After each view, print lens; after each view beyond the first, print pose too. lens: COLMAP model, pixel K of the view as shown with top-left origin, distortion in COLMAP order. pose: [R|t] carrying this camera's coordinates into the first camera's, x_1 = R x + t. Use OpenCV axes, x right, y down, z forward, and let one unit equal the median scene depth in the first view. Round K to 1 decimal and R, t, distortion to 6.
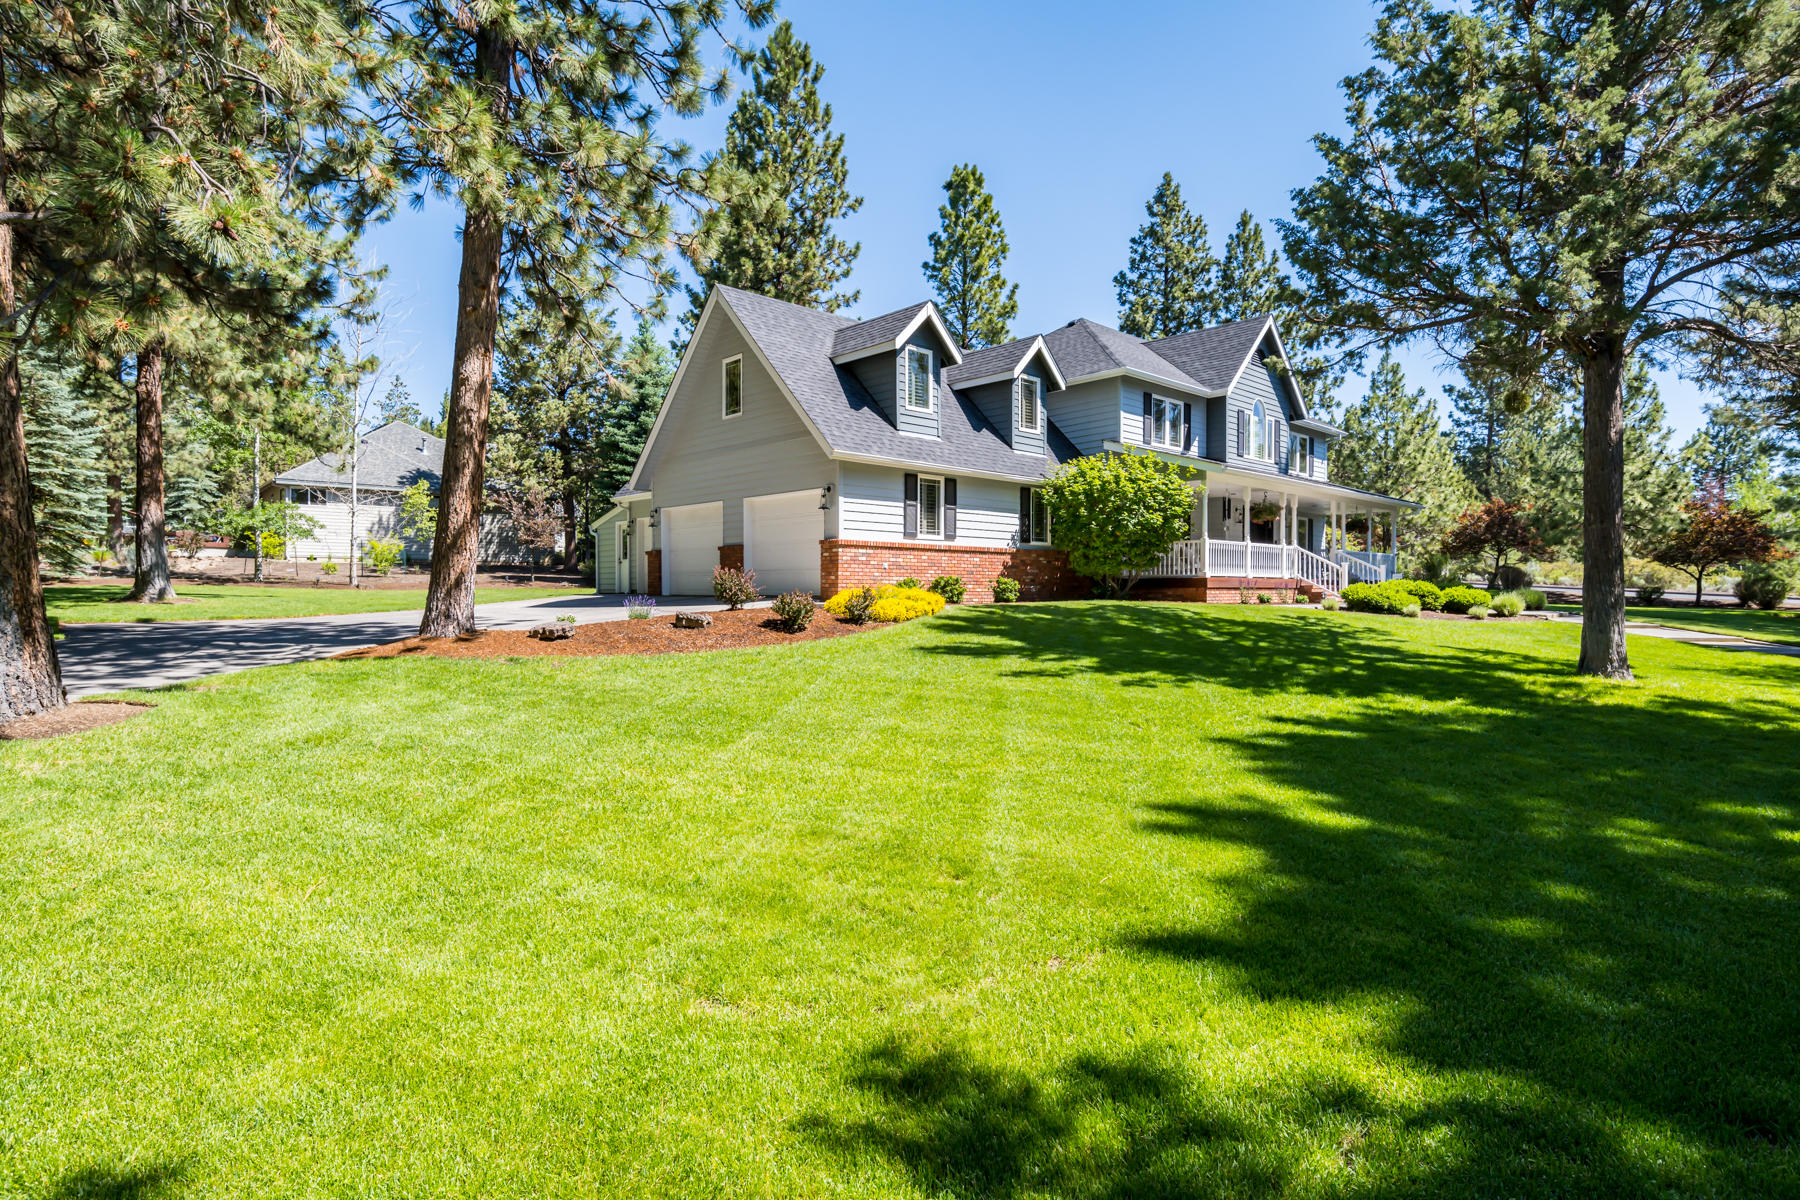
lens RADIAL K [[929.0, 0, 899.5], [0, 929.0, 598.7], [0, 0, 1]] dist [-0.006094, 0.000747]
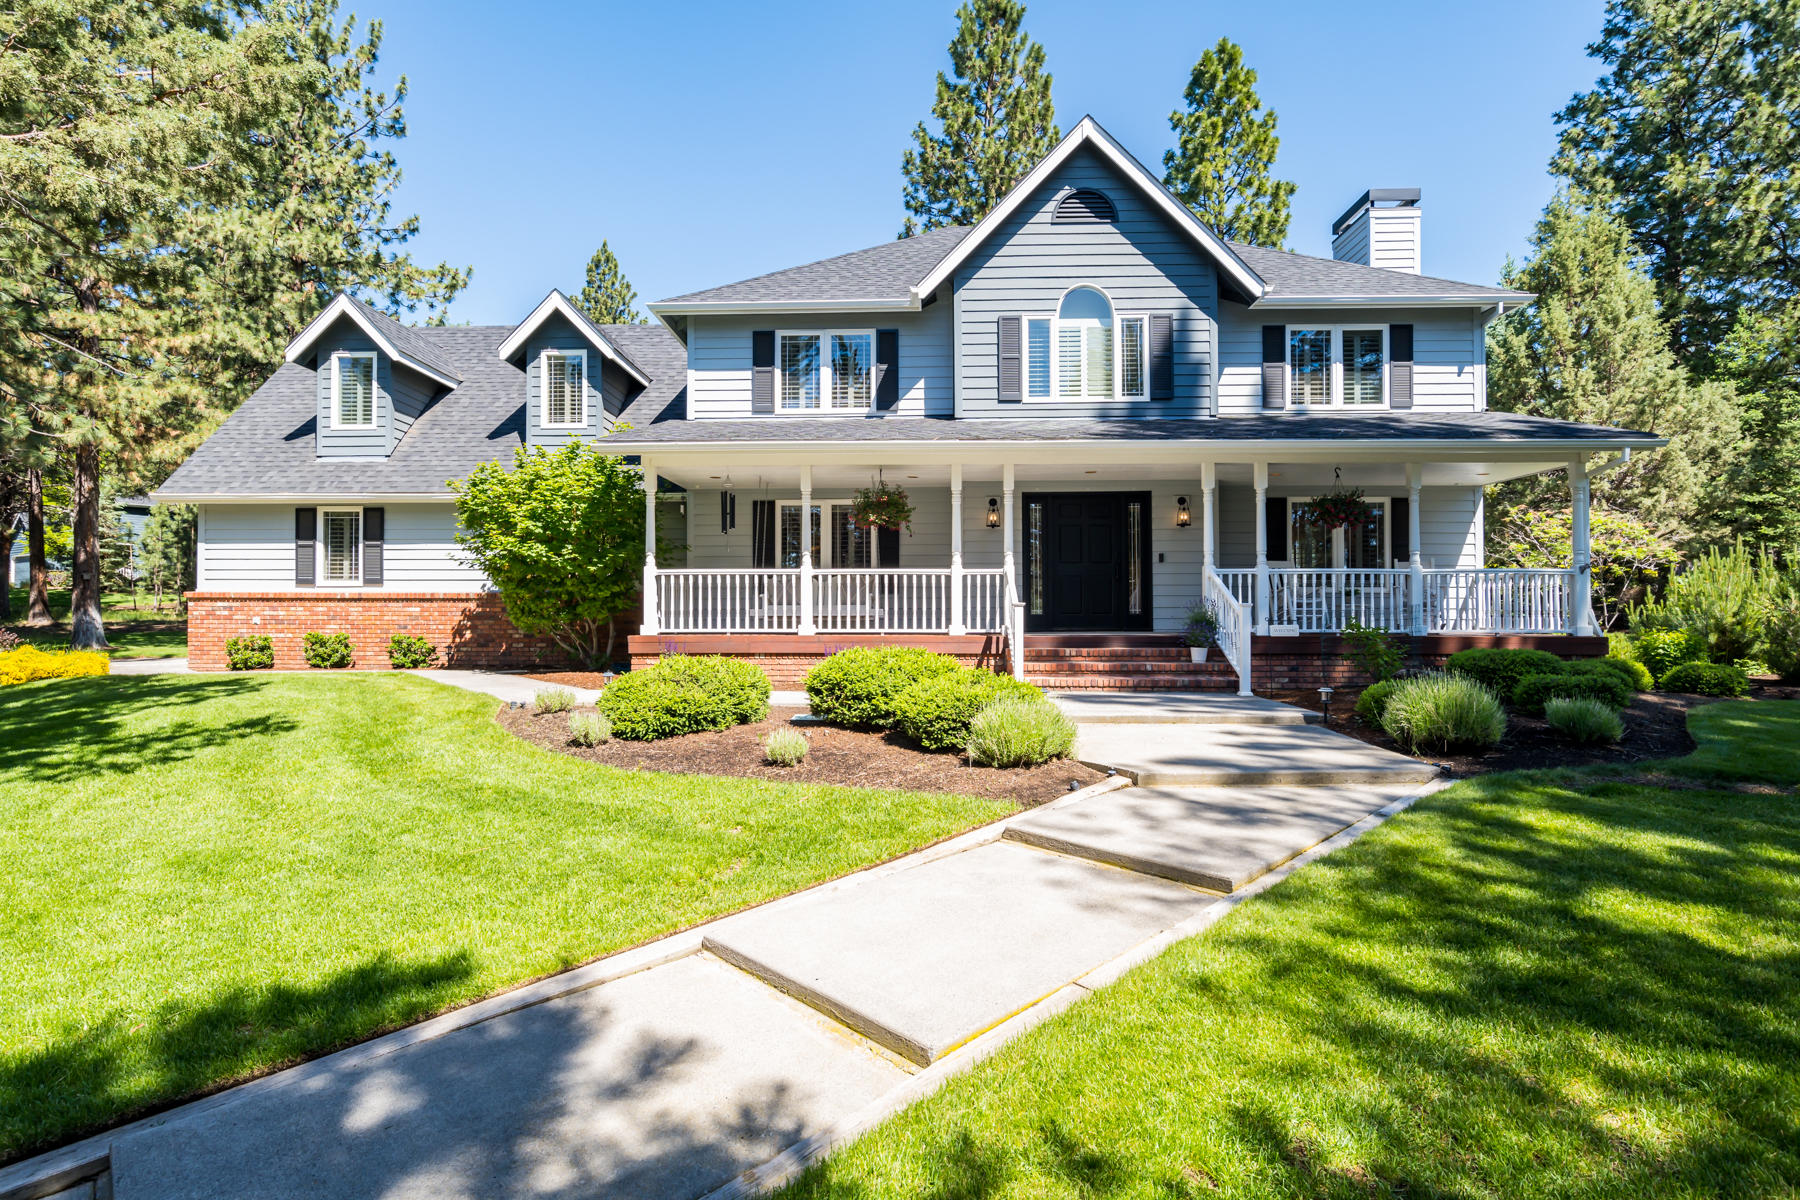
lens RADIAL K [[929.0, 0, 899.2], [0, 929.0, 595.0], [0, 0, 1]] dist [-0.006094, 0.000747]
pose [[0.710968, -0.010034, -0.703153, 0.916745], [-0.000723, 0.999887, -0.014999, -0.042830], [0.703224, 0.011173, 0.710880, 0.745605]]
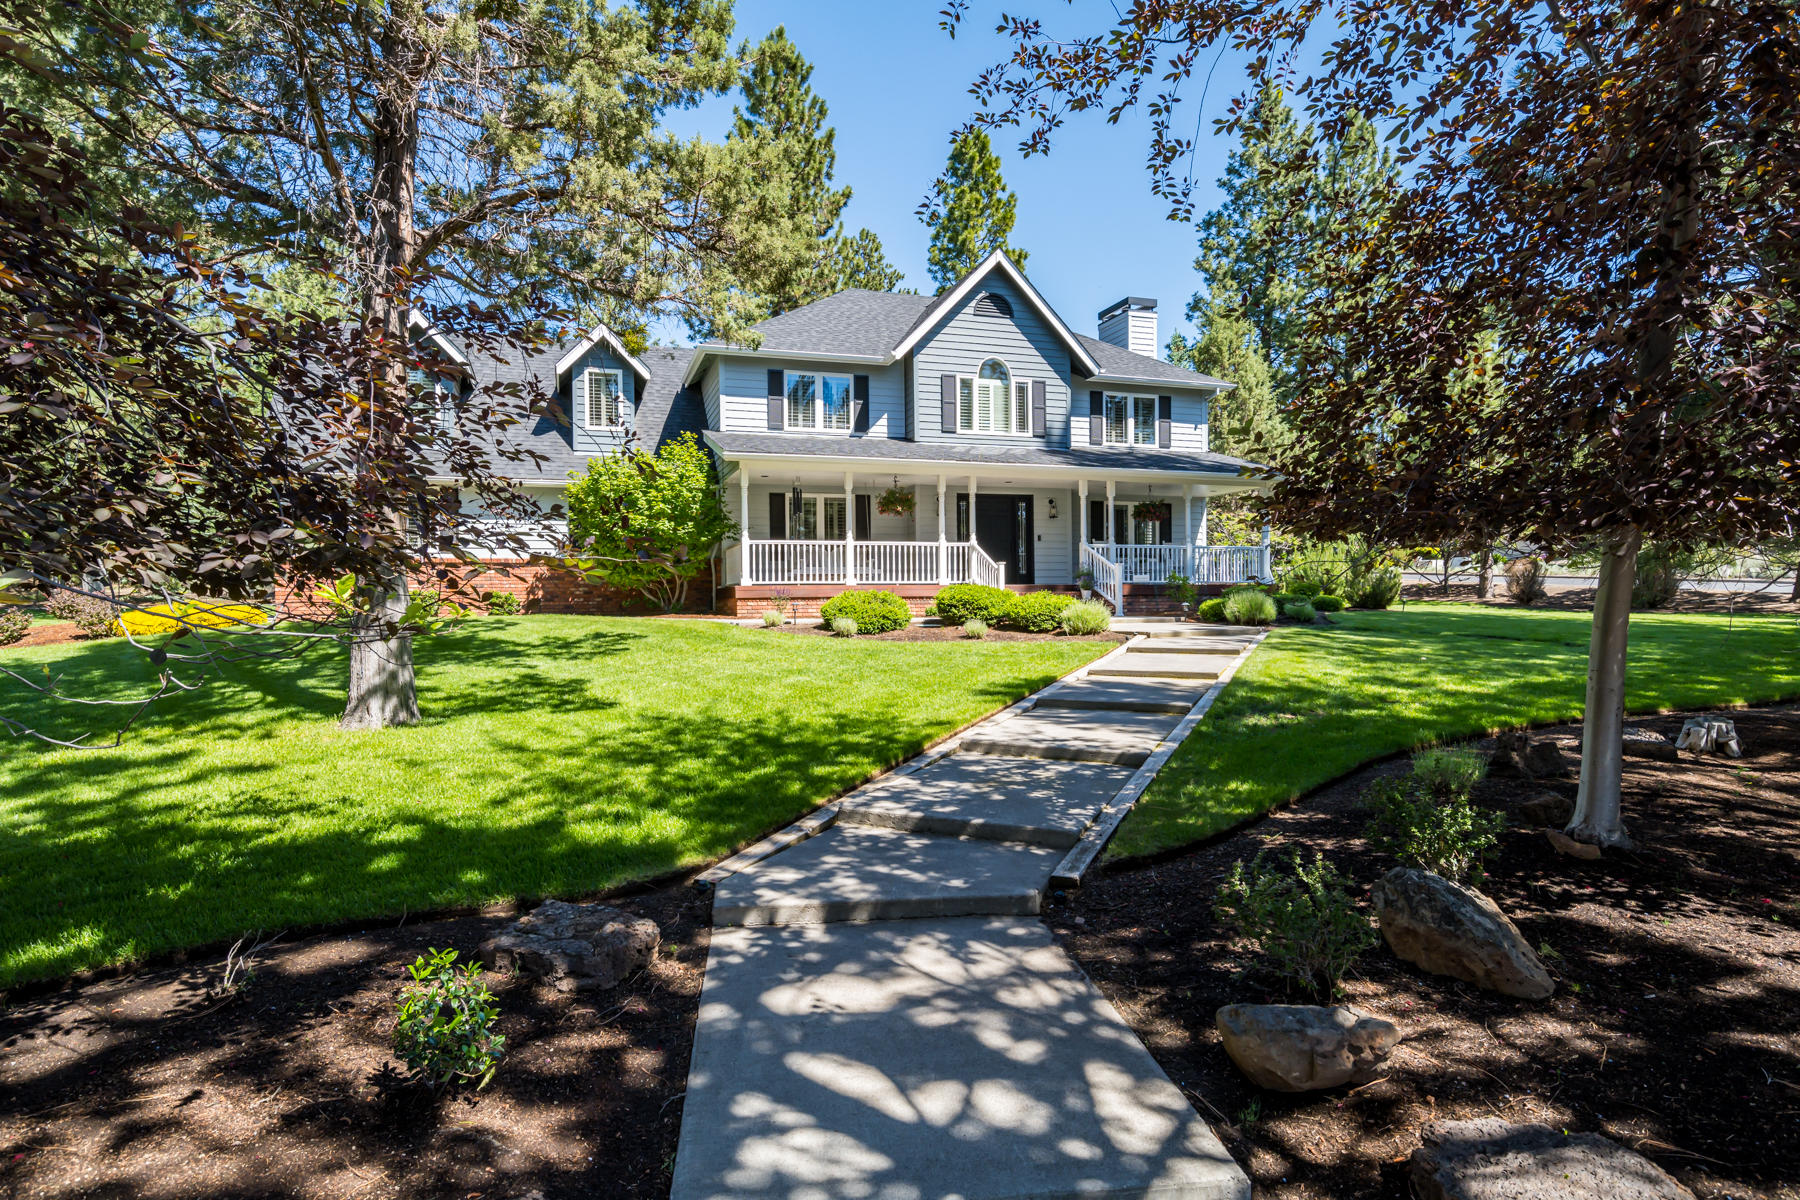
lens RADIAL K [[929.0, 0, 902.4], [0, 929.0, 601.7], [0, 0, 1]] dist [-0.006094, 0.000747]
pose [[0.911793, -0.005085, -0.410618, 0.866149], [0.008280, 0.999948, 0.006003, -0.014296], [0.410566, -0.008874, 0.911788, 0.317045]]
